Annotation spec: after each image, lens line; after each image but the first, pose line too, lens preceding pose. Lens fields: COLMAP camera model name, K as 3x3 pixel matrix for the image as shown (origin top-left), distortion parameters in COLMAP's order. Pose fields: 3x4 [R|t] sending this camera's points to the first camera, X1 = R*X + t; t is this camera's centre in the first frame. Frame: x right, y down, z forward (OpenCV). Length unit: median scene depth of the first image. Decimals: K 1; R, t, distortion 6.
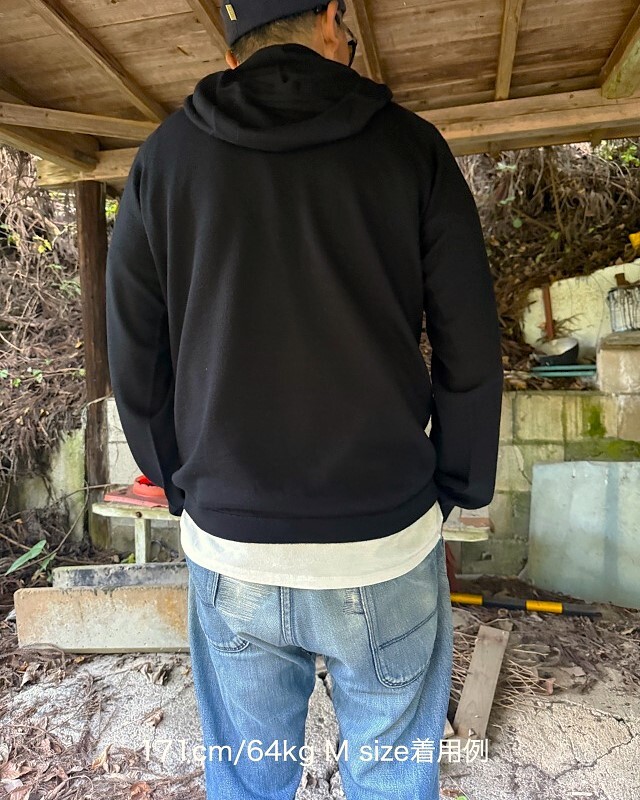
lens RADIAL K [[537.5, 0, 320.1], [0, 537.5, 384.8], [0, 0, 1]] dist [-0.022987, -0.000654]
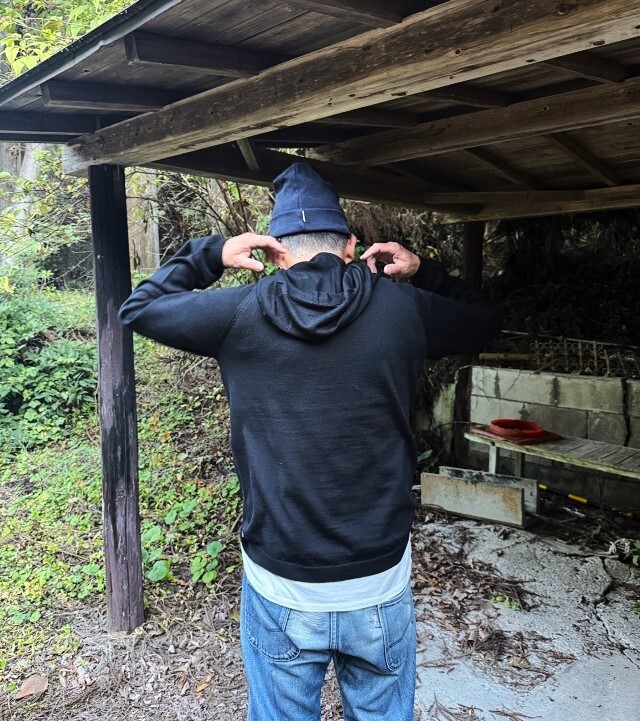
lens RADIAL K [[597.1, 0, 320.0], [0, 597.1, 360.5], [0, 0, 1]] dist [0.041927, -0.112848]
pose [[0.848842, 0.097308, -0.519615, 0.120211], [-0.065035, 0.994669, 0.080029, -0.105194], [0.524632, -0.034139, 0.850644, -0.723941]]
